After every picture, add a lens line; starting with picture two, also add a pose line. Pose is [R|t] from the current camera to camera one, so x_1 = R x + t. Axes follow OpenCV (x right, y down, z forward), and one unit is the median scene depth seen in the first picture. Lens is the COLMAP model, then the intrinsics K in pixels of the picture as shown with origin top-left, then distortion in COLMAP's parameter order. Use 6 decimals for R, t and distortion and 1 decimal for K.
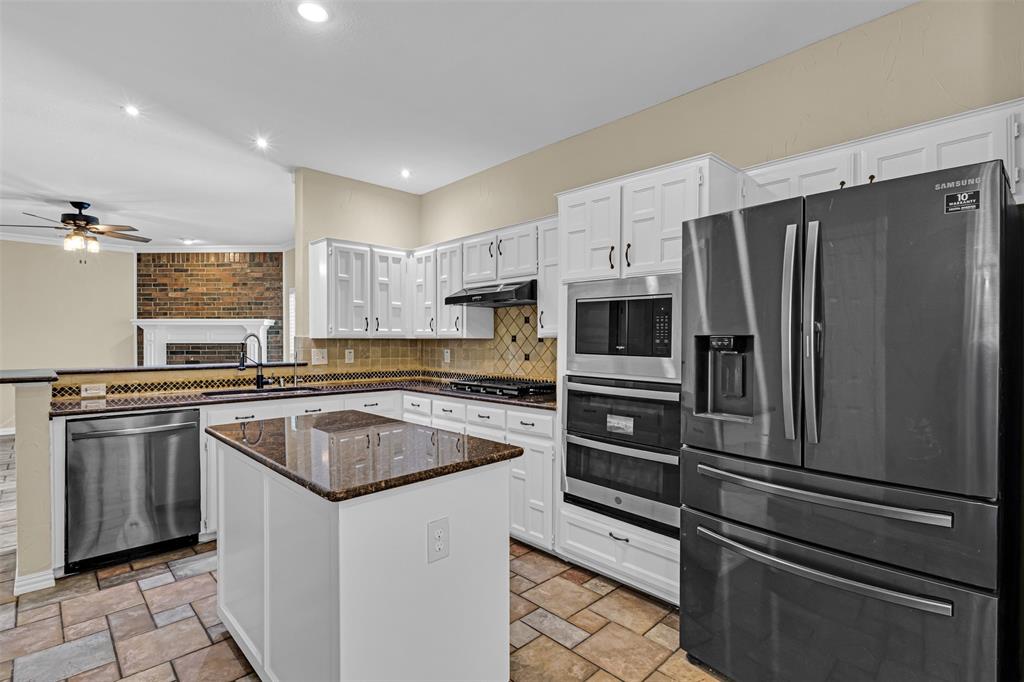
lens RADIAL K [[481.2, 0, 513.9], [0, 481.2, 344.5], [0, 0, 1]] dist [0.001240, -0.000350]
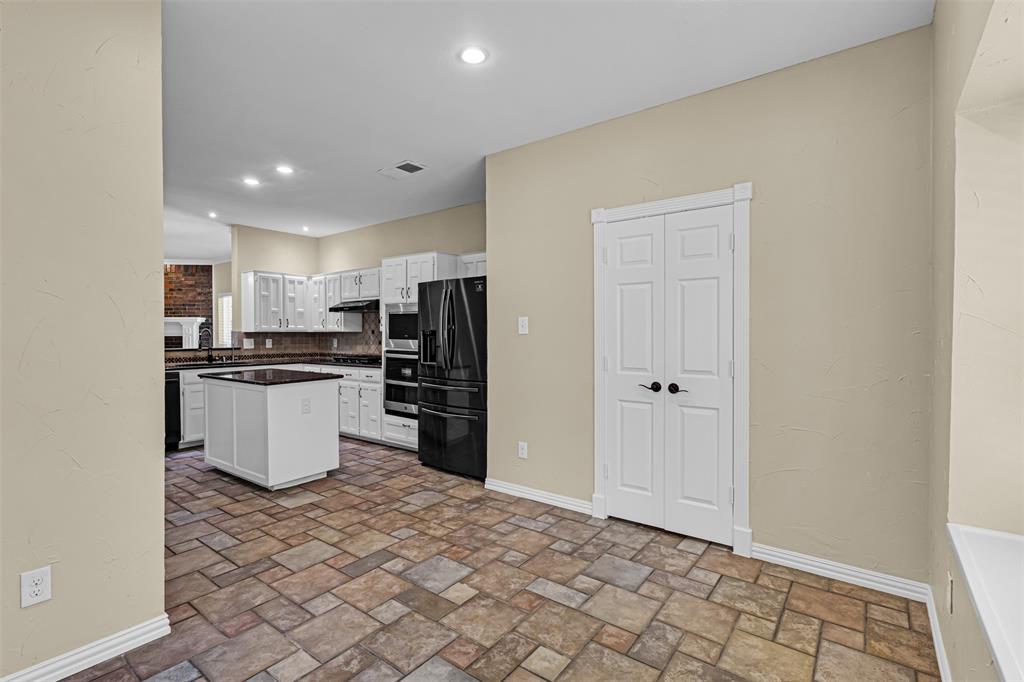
lens RADIAL K [[481.2, 0, 511.6], [0, 481.2, 339.5], [0, 0, 1]] dist [0.001240, -0.000350]
pose [[0.989509, -0.004729, 0.144393, 0.234401], [0.004247, 0.999984, 0.003651, 0.010390], [-0.144408, -0.002999, 0.989514, -0.729476]]
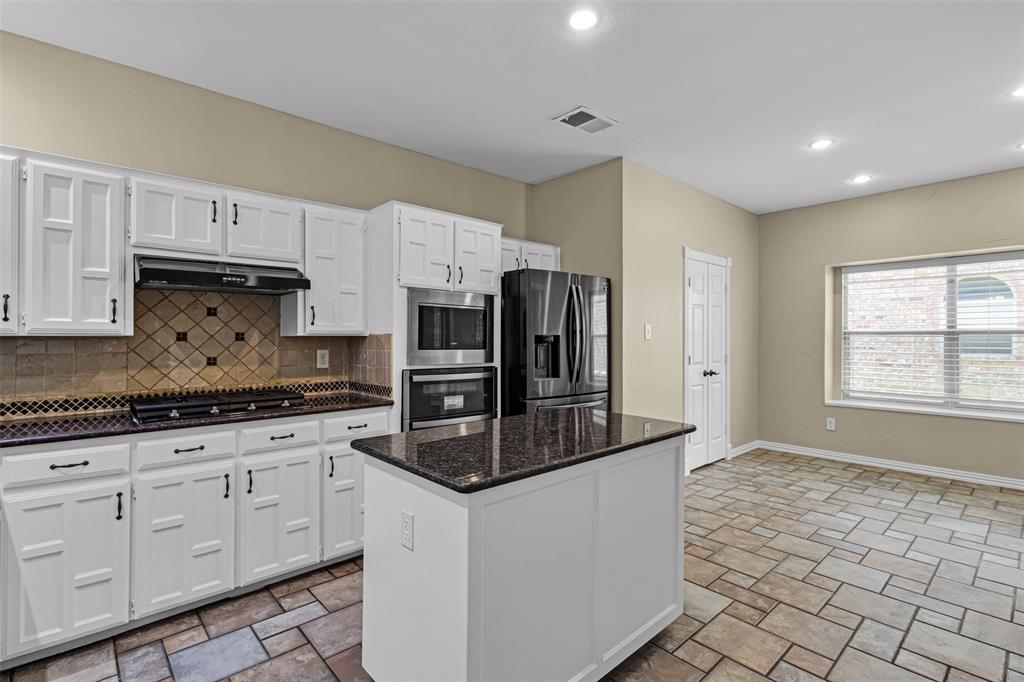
lens RADIAL K [[481.2, 0, 504.0], [0, 481.2, 342.2], [0, 0, 1]] dist [0.001240, -0.000350]
pose [[0.045998, -0.014193, 0.998841, -0.680782], [0.009659, 0.999859, 0.013763, -0.008993], [-0.998895, 0.009015, 0.046129, 0.503005]]
